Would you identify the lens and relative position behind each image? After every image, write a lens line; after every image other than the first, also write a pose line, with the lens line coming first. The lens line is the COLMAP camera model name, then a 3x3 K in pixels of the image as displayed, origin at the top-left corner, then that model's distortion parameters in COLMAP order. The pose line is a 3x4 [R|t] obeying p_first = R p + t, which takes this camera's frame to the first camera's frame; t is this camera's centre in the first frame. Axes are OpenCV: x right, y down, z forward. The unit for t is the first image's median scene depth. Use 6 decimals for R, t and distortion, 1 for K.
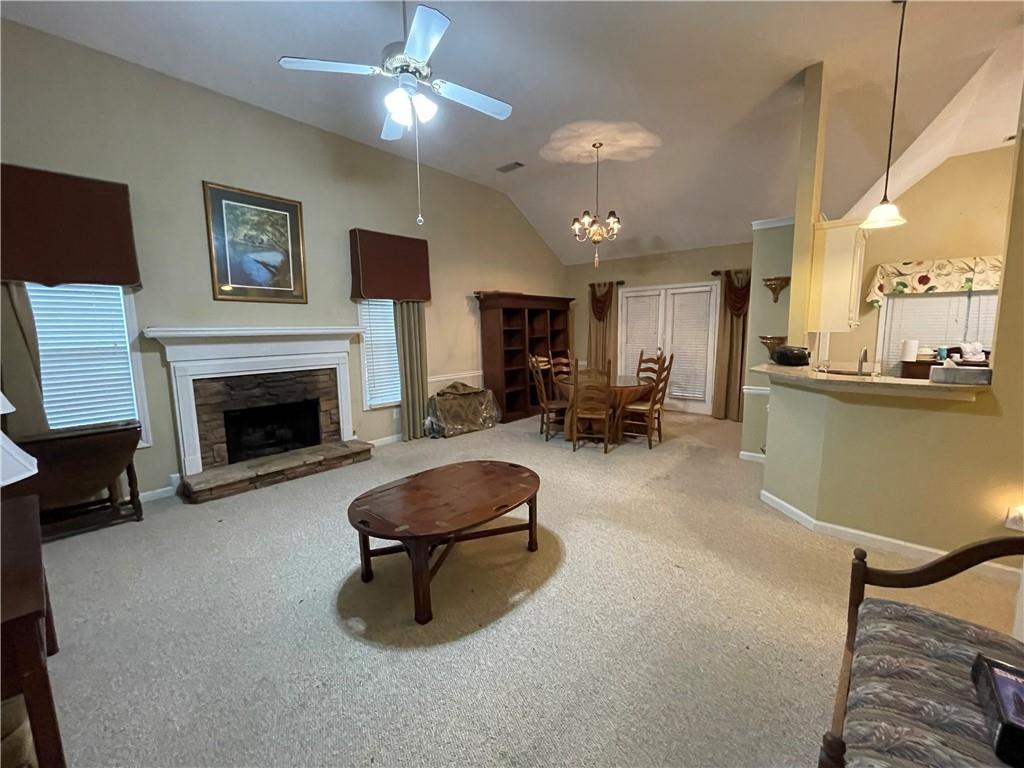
lens RADIAL K [[414.7, 0, 511.3], [0, 414.7, 380.0], [0, 0, 1]] dist [-0.000610, -0.000570]
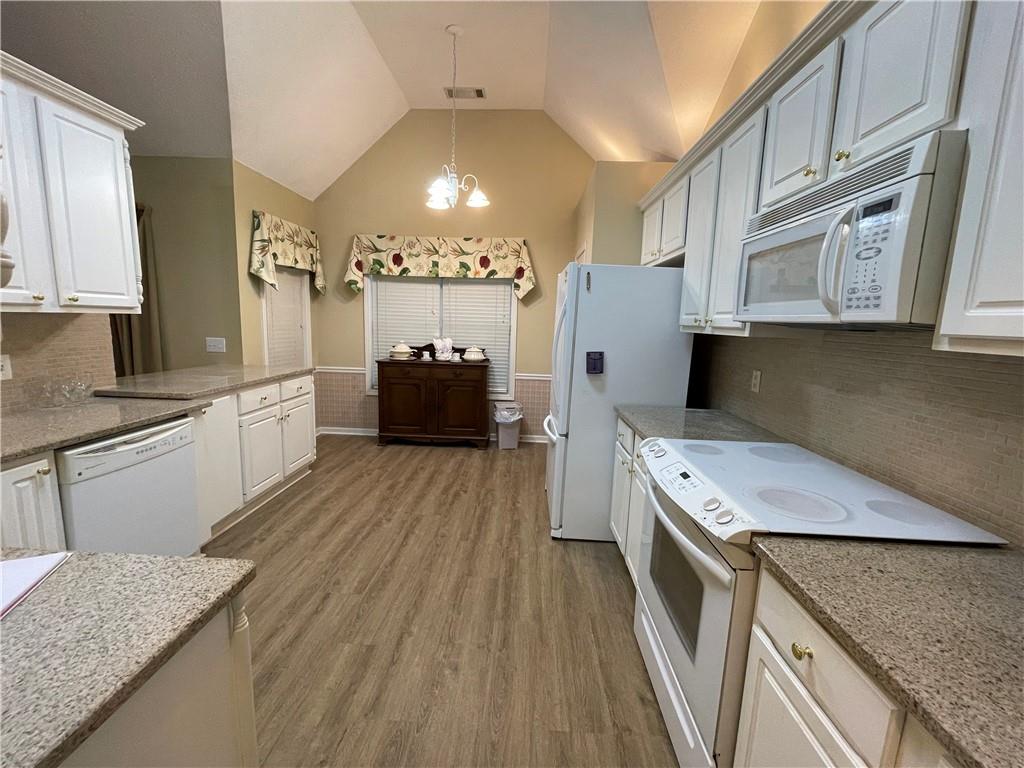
lens RADIAL K [[414.7, 0, 510.9], [0, 414.7, 377.4], [0, 0, 1]] dist [-0.000610, -0.000570]
pose [[0.776826, -0.047793, 0.627899, 0.779904], [0.034121, 0.998846, 0.033814, -0.039839], [-0.628790, -0.004843, 0.777560, 0.282957]]
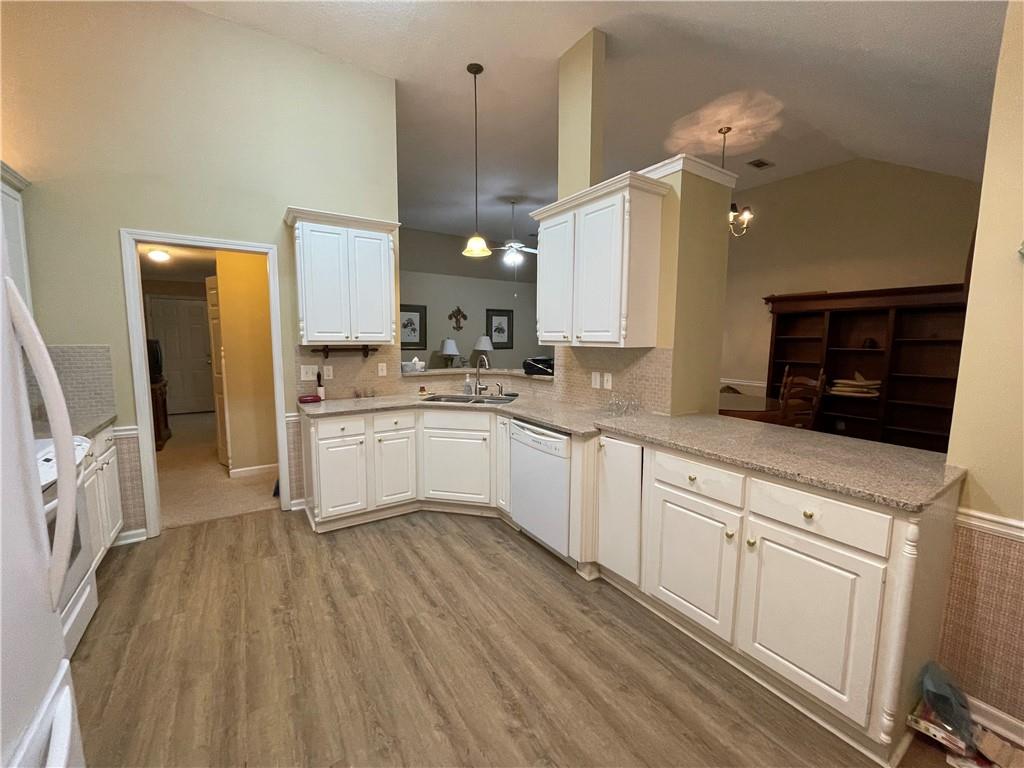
lens RADIAL K [[414.7, 0, 510.9], [0, 414.7, 378.3], [0, 0, 1]] dist [-0.000610, -0.000570]
pose [[-0.265558, 0.110818, -0.957705, 1.298130], [-0.120236, 0.981810, 0.146947, -0.132095], [0.956568, 0.154174, -0.247403, 0.914839]]
